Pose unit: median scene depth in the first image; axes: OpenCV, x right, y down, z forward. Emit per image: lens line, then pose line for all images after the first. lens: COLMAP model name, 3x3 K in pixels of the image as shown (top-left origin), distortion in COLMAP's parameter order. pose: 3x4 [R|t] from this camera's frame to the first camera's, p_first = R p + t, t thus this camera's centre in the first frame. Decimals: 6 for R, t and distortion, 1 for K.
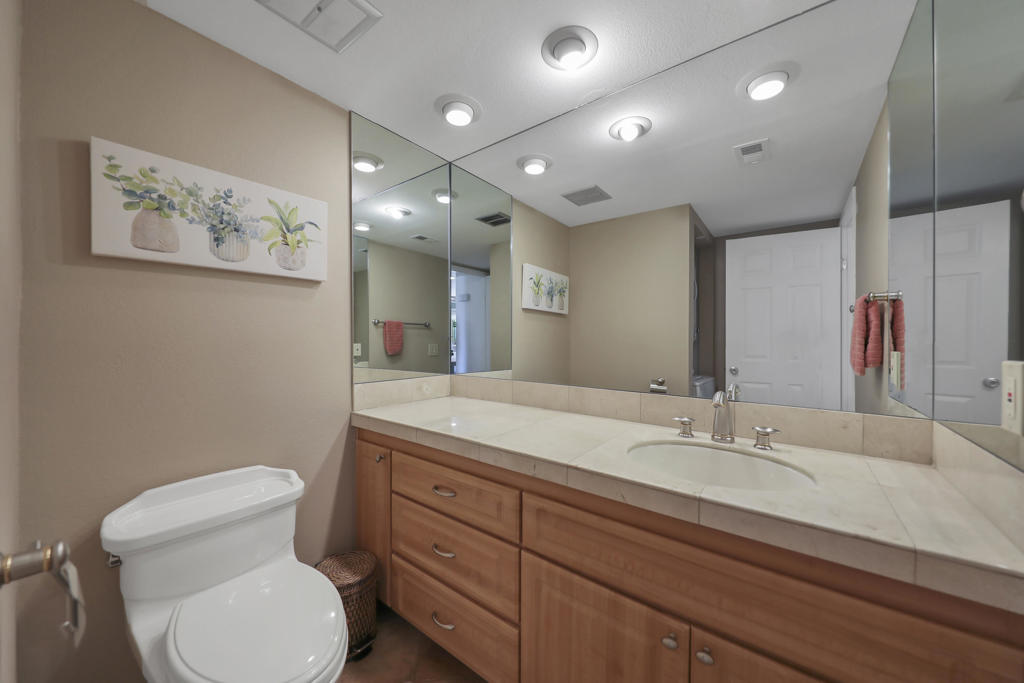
lens RADIAL K [[375.4, 0, 508.4], [0, 375.4, 341.3], [0, 0, 1]] dist [-0.001145, -0.000833]
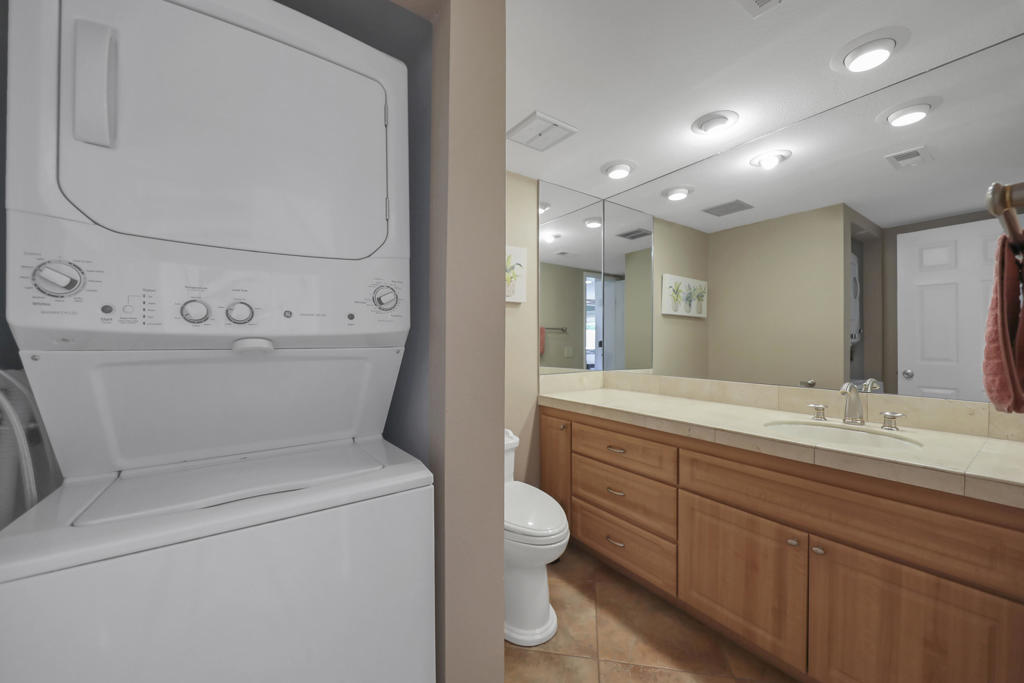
lens RADIAL K [[375.4, 0, 513.7], [0, 375.4, 346.2], [0, 0, 1]] dist [-0.001145, -0.000833]
pose [[0.953236, -0.002878, -0.302212, -0.098111], [0.004977, 0.999969, 0.006175, -0.001232], [0.302185, -0.007391, 0.953221, -0.416175]]
